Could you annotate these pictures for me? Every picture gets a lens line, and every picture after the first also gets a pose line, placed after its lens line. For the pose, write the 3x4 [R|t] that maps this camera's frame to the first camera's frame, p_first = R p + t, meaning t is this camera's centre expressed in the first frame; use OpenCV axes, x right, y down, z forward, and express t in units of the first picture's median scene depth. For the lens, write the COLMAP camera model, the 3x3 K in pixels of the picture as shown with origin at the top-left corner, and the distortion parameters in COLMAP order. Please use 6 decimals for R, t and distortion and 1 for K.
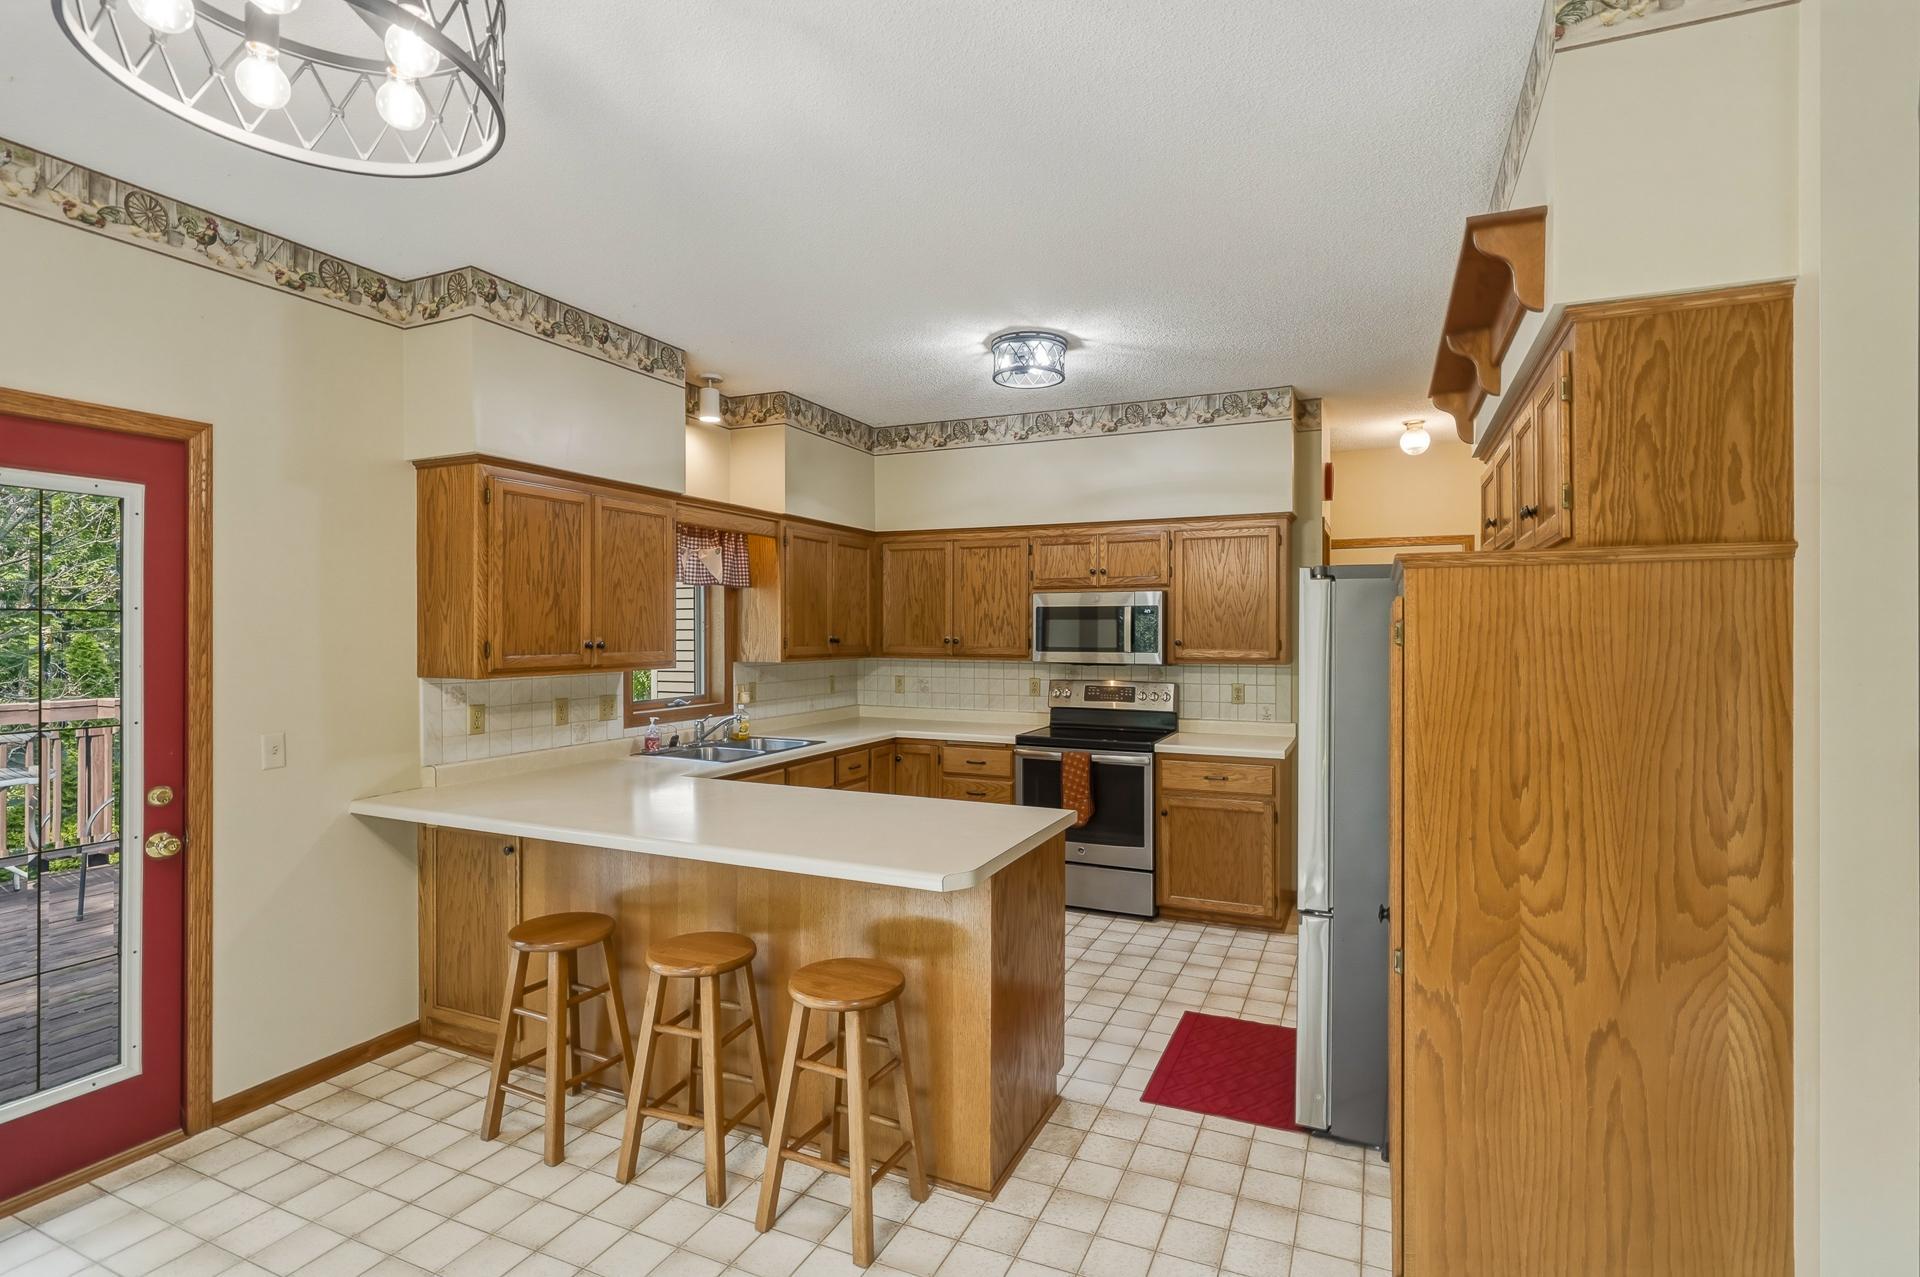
lens RADIAL K [[932.2, 0, 954.4], [0, 932.2, 632.8], [0, 0, 1]] dist [0.010504, -0.000499]
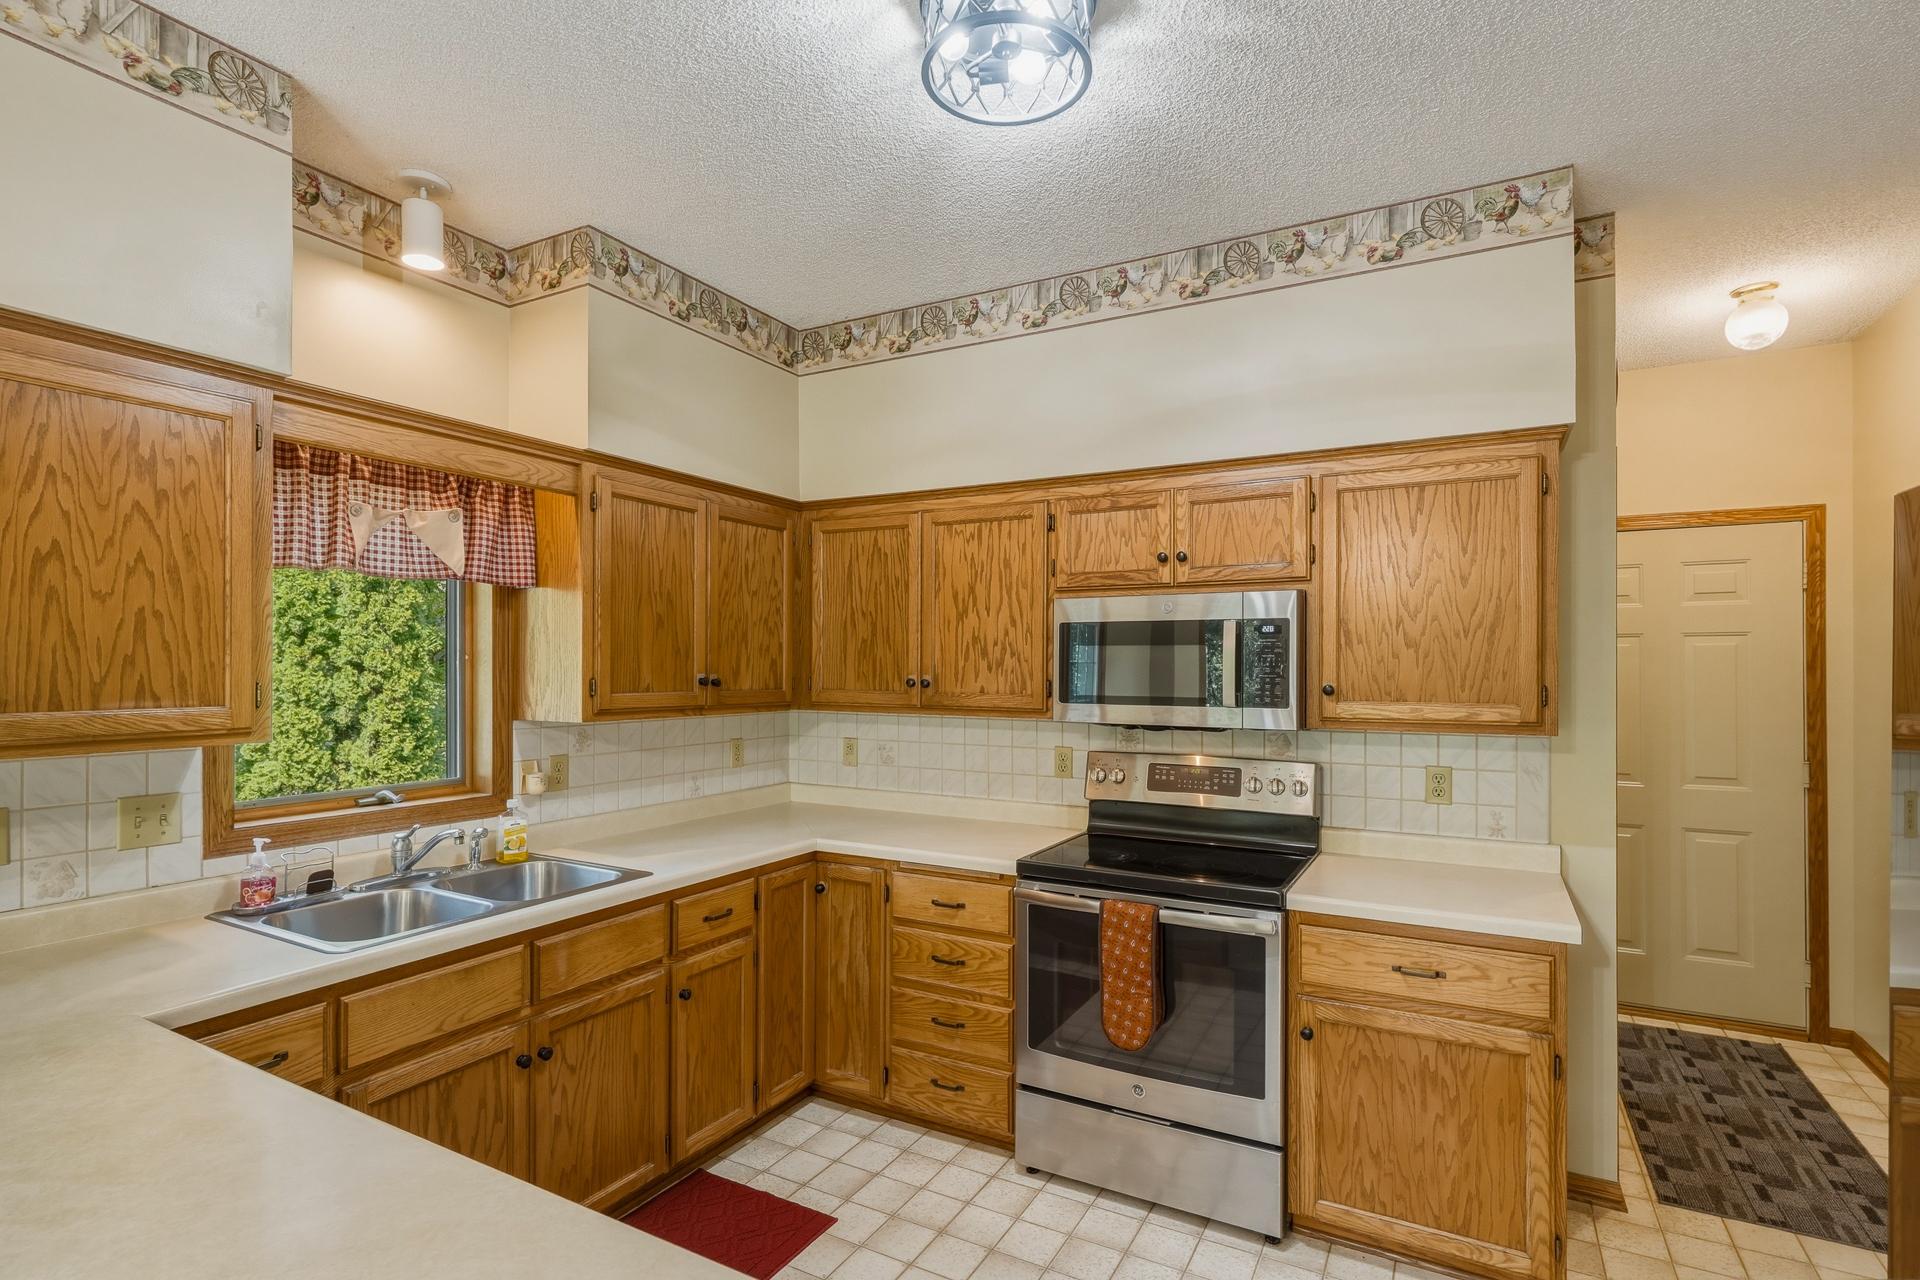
lens RADIAL K [[930.0, 0, 959.9], [0, 930.0, 664.2], [0, 0, 1]] dist [-0.002344, -0.000468]
pose [[0.997220, 0.002375, -0.074480, 0.073962], [-0.002721, 0.999986, -0.004551, -0.000466], [0.074468, 0.004741, 0.997212, 0.469786]]
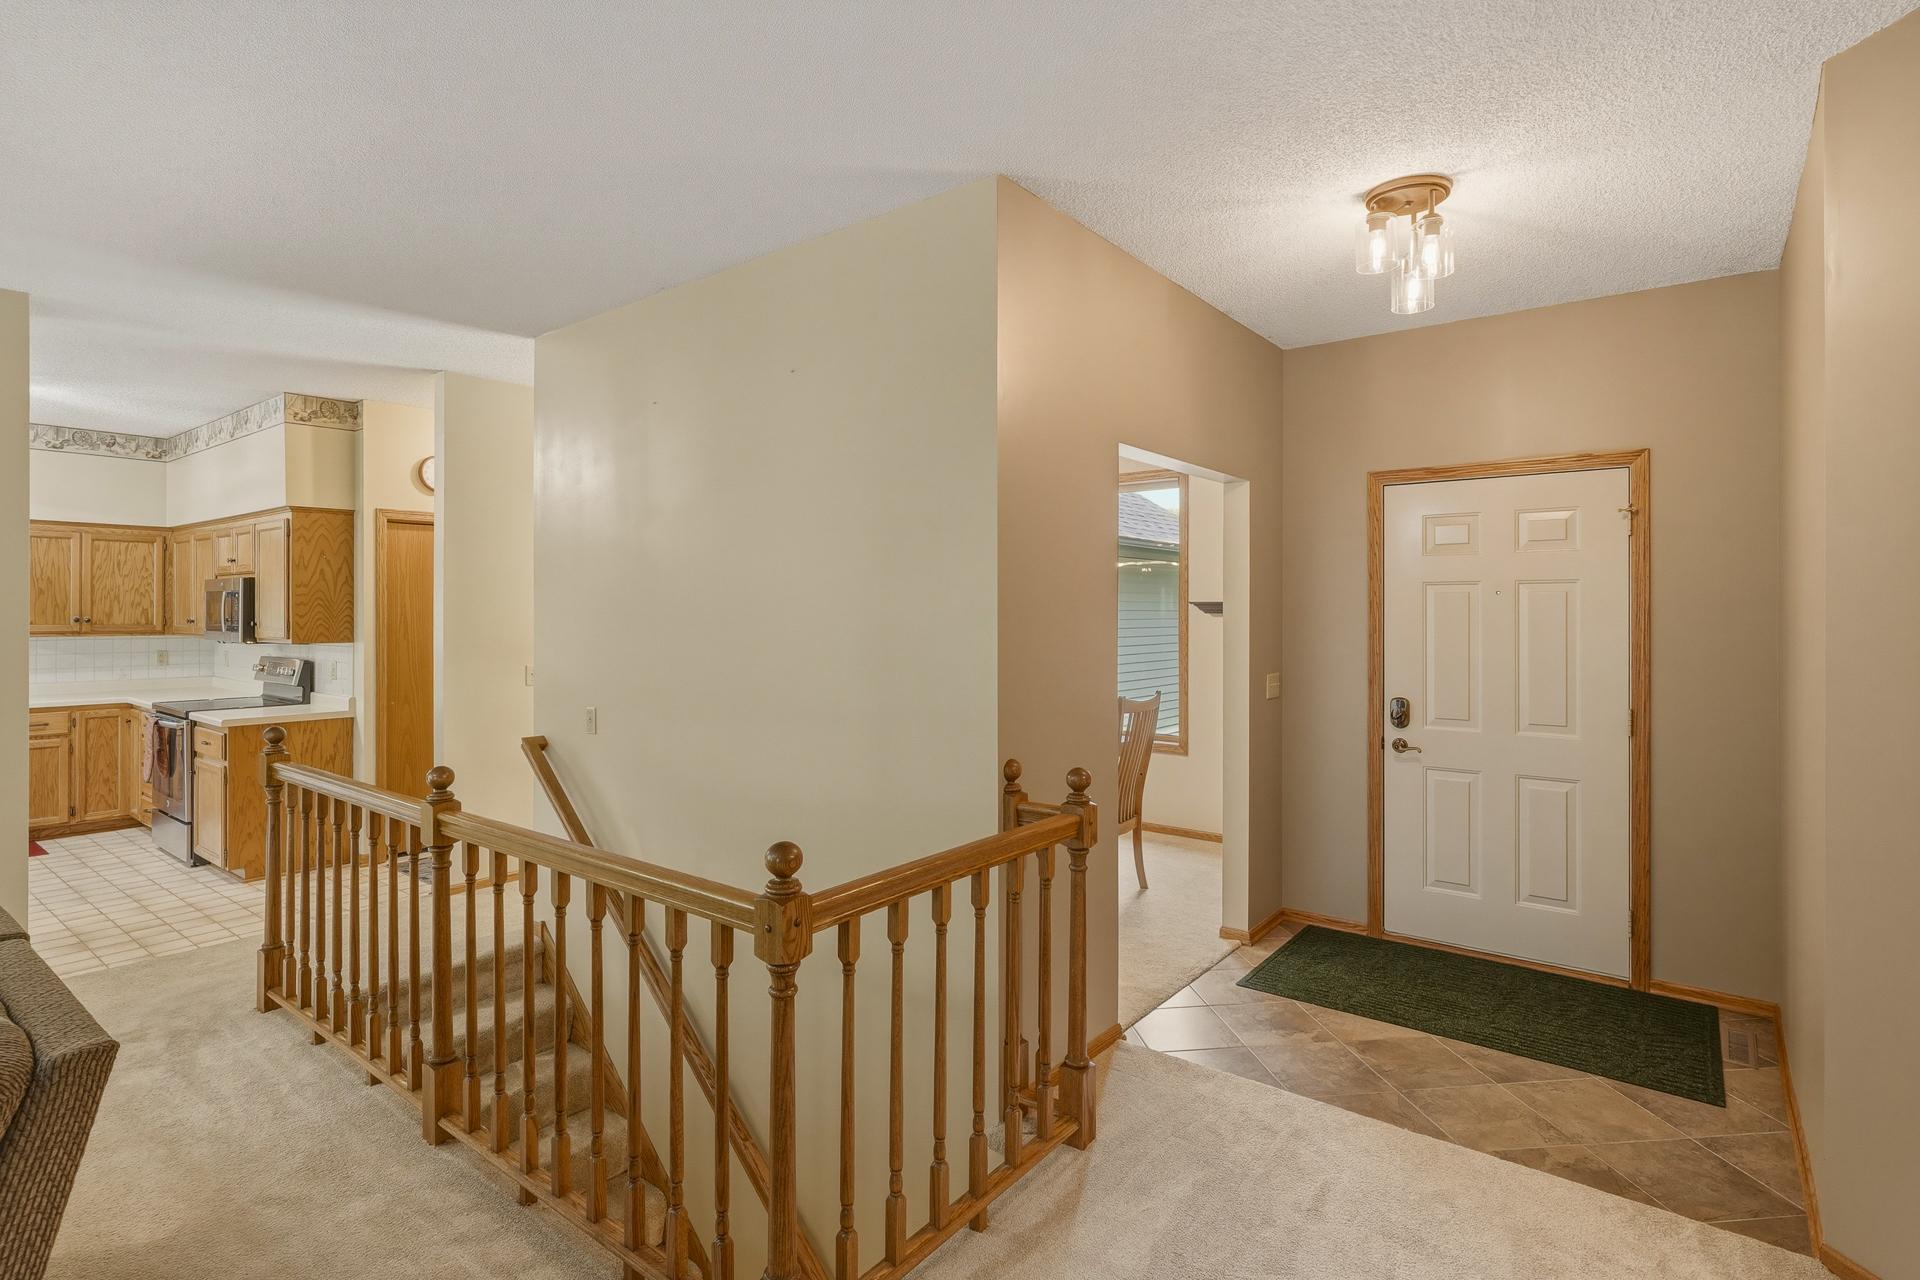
lens RADIAL K [[963.9, 0, 956.0], [0, 963.9, 607.7], [0, 0, 1]] dist [0.016050, 0.000069]
pose [[0.970424, 0.002868, -0.241390, 1.360258], [-0.004718, 0.999964, -0.007088, -0.004608], [0.241361, 0.008017, 0.970402, 0.060095]]
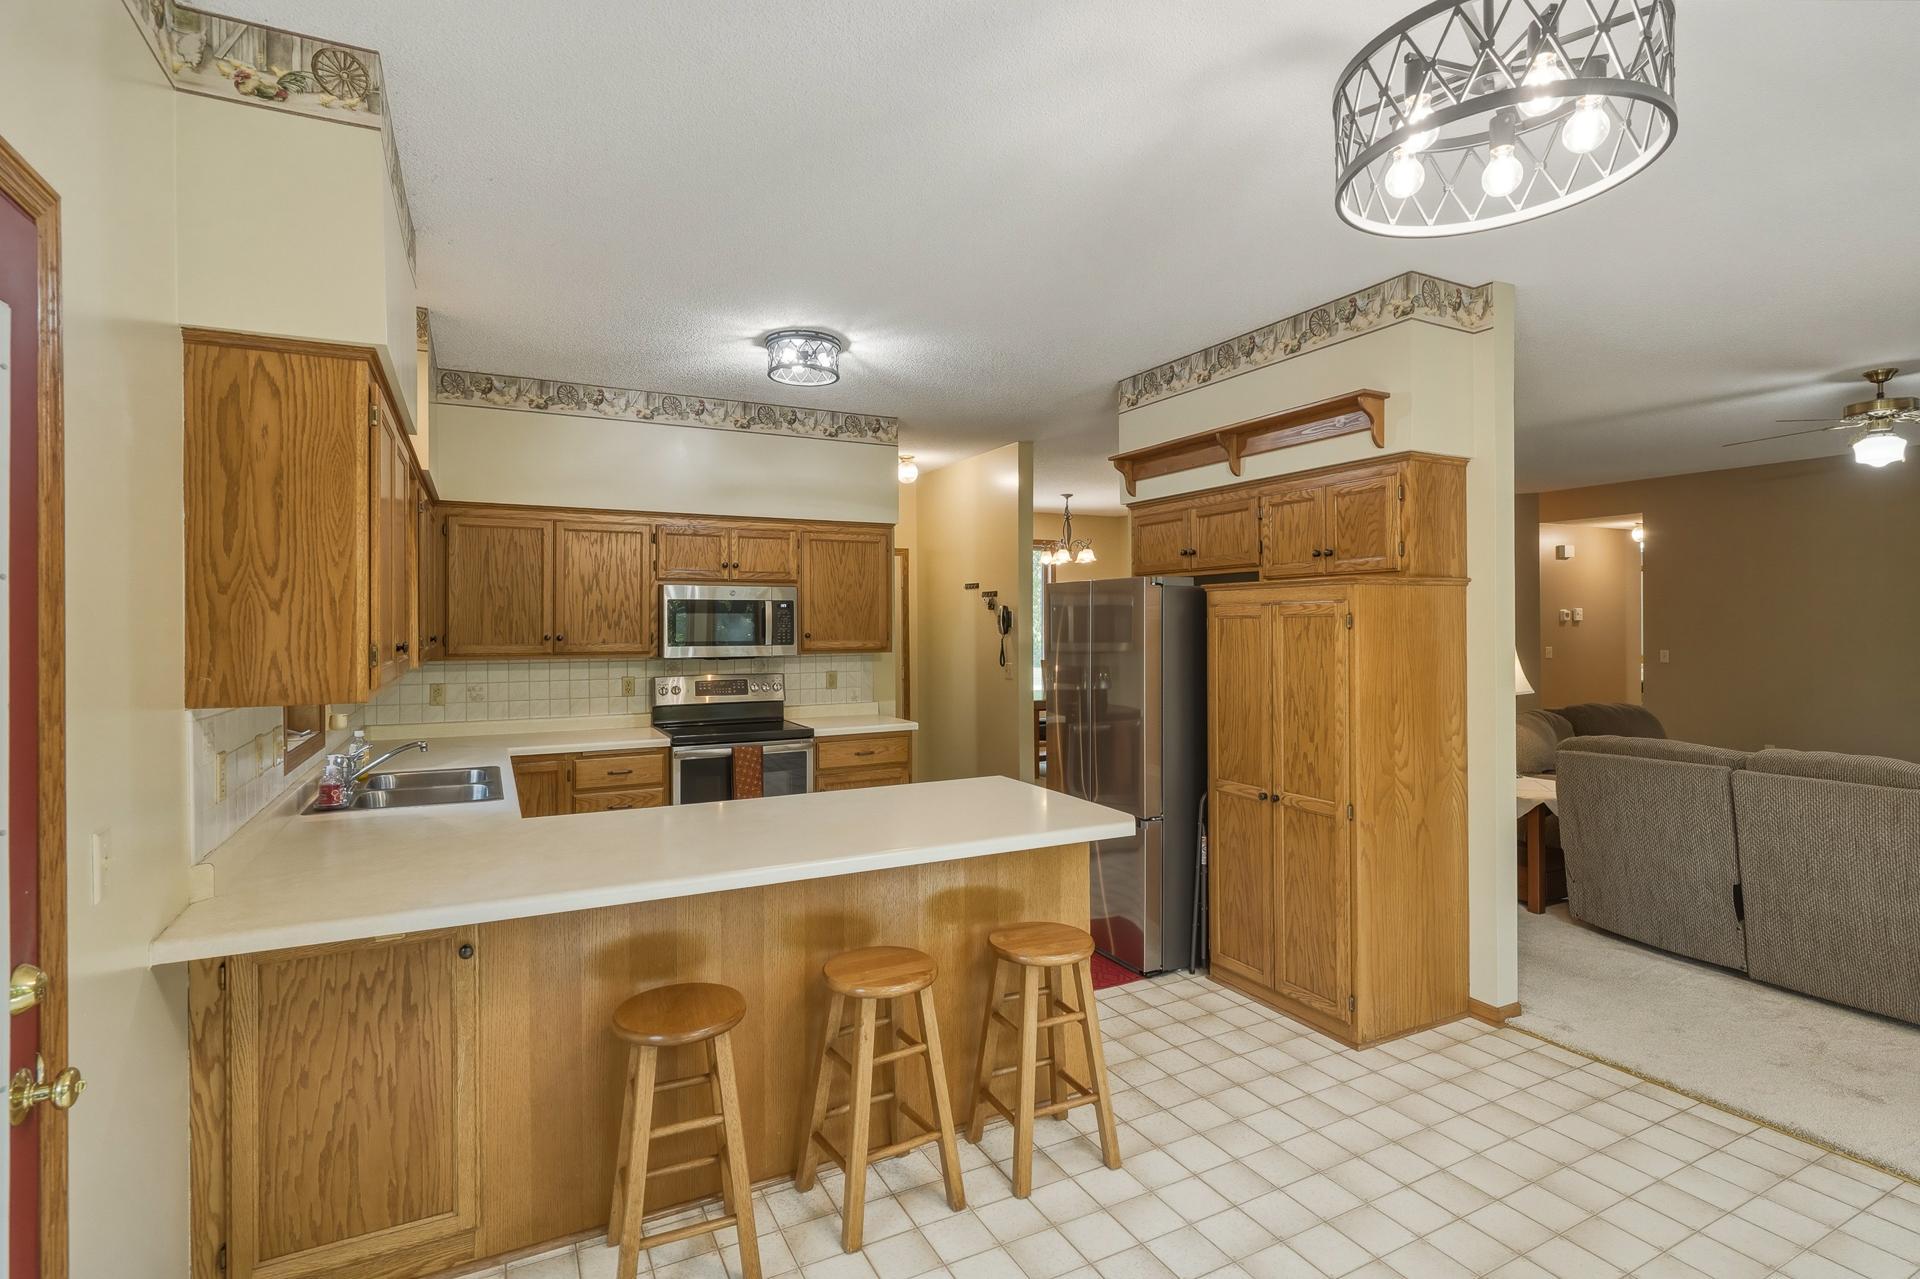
lens RADIAL K [[936.5, 0, 967.7], [0, 936.5, 622.1], [0, 0, 1]] dist [0.014415, -0.000075]
pose [[0.613470, -0.002367, 0.789714, -0.505016], [0.008107, 0.999962, -0.003300, 0.000618], [-0.789676, 0.008426, 0.613466, 0.188818]]
